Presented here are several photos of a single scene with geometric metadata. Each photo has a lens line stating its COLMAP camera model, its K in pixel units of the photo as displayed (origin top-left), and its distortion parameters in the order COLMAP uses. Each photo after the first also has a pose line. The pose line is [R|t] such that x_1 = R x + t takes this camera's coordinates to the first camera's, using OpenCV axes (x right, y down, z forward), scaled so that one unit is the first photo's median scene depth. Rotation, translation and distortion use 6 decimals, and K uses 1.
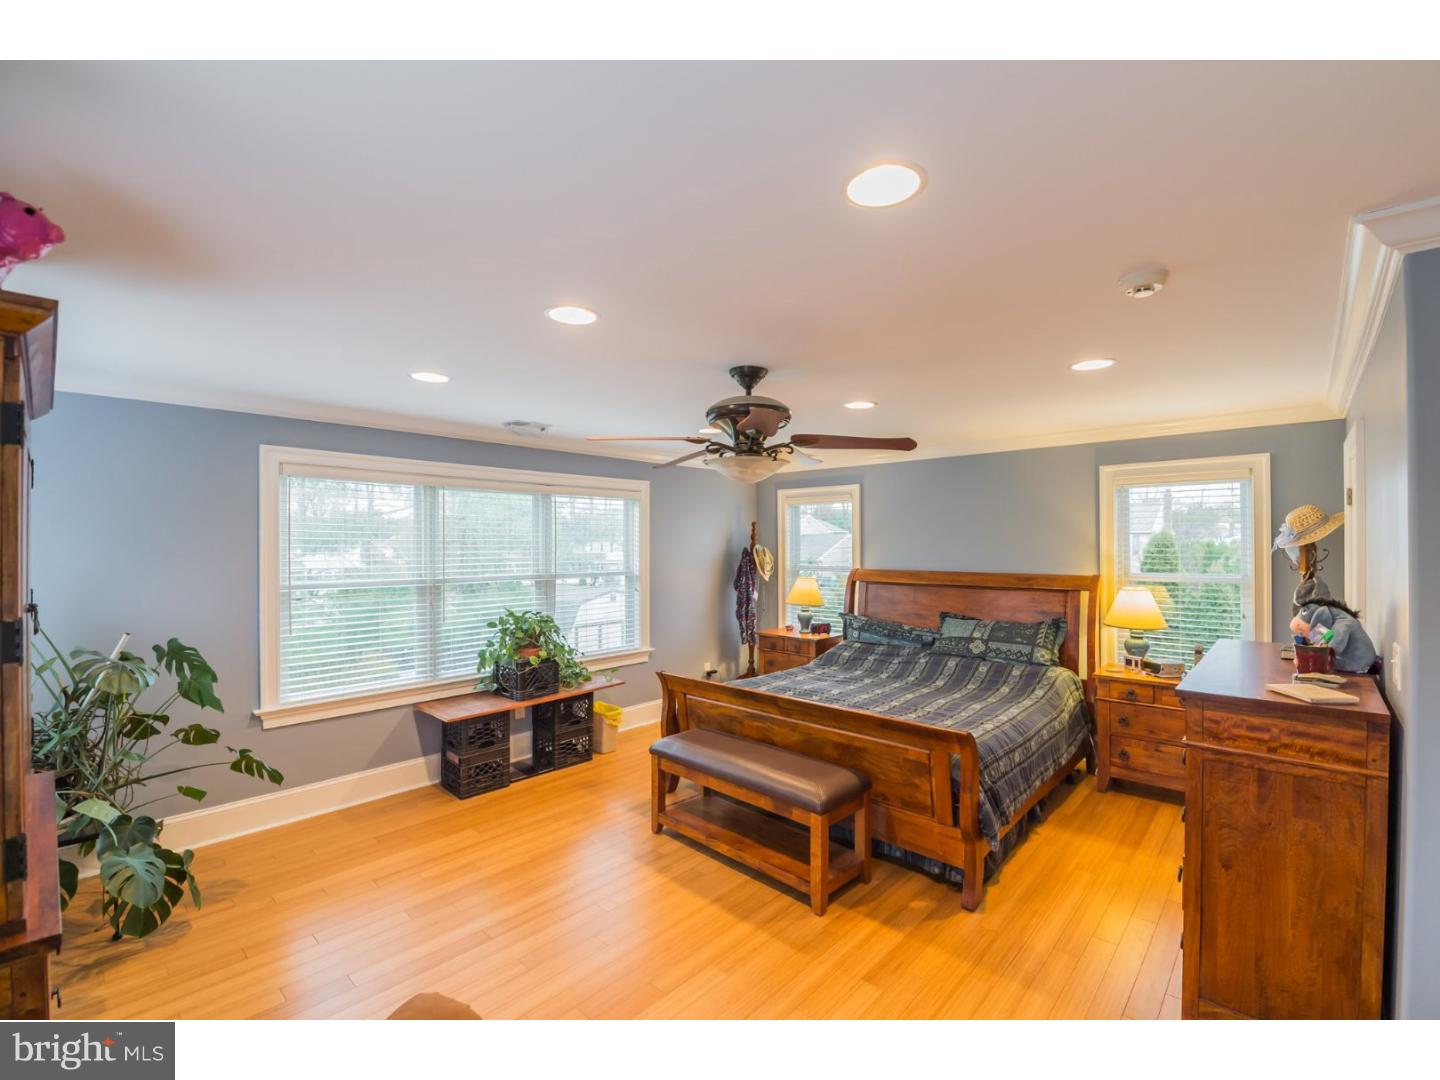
lens RADIAL K [[643.9, 0, 710.1], [0, 643.9, 528.9], [0, 0, 1]] dist [-0.010914, -0.001227]
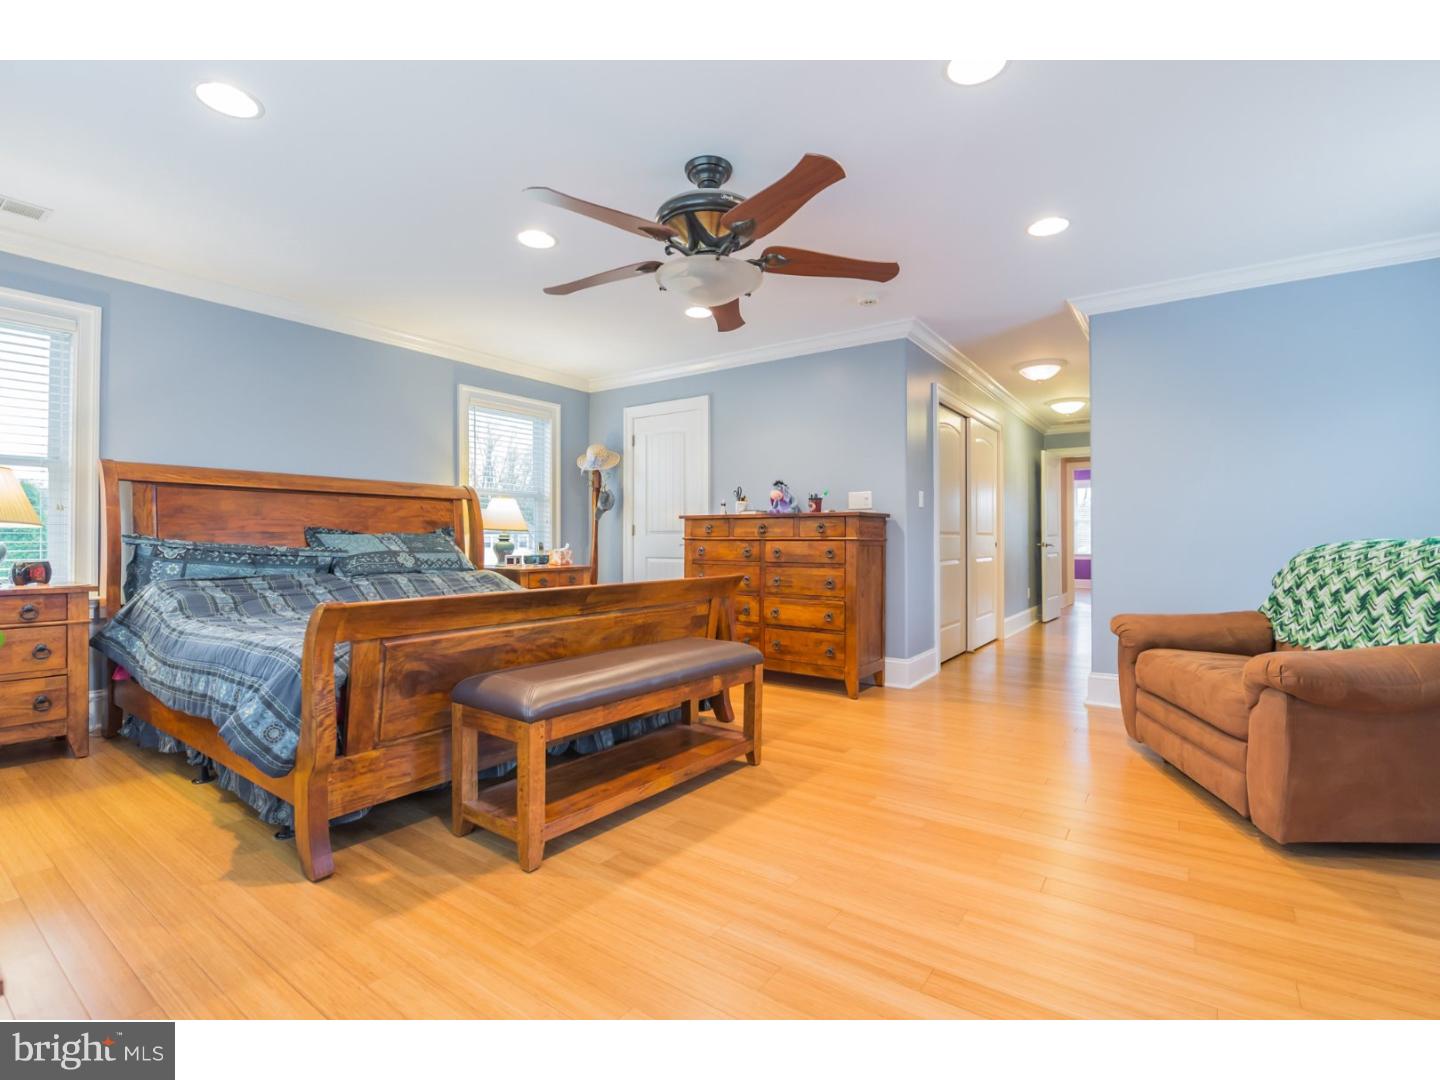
lens RADIAL K [[643.9, 0, 710.1], [0, 643.9, 528.9], [0, 0, 1]] dist [-0.010914, -0.001227]
pose [[-0.121823, 0.014892, 0.992440, -0.594926], [-0.029527, 0.999391, -0.018621, 0.180635], [-0.992113, -0.031572, -0.121309, 0.864101]]
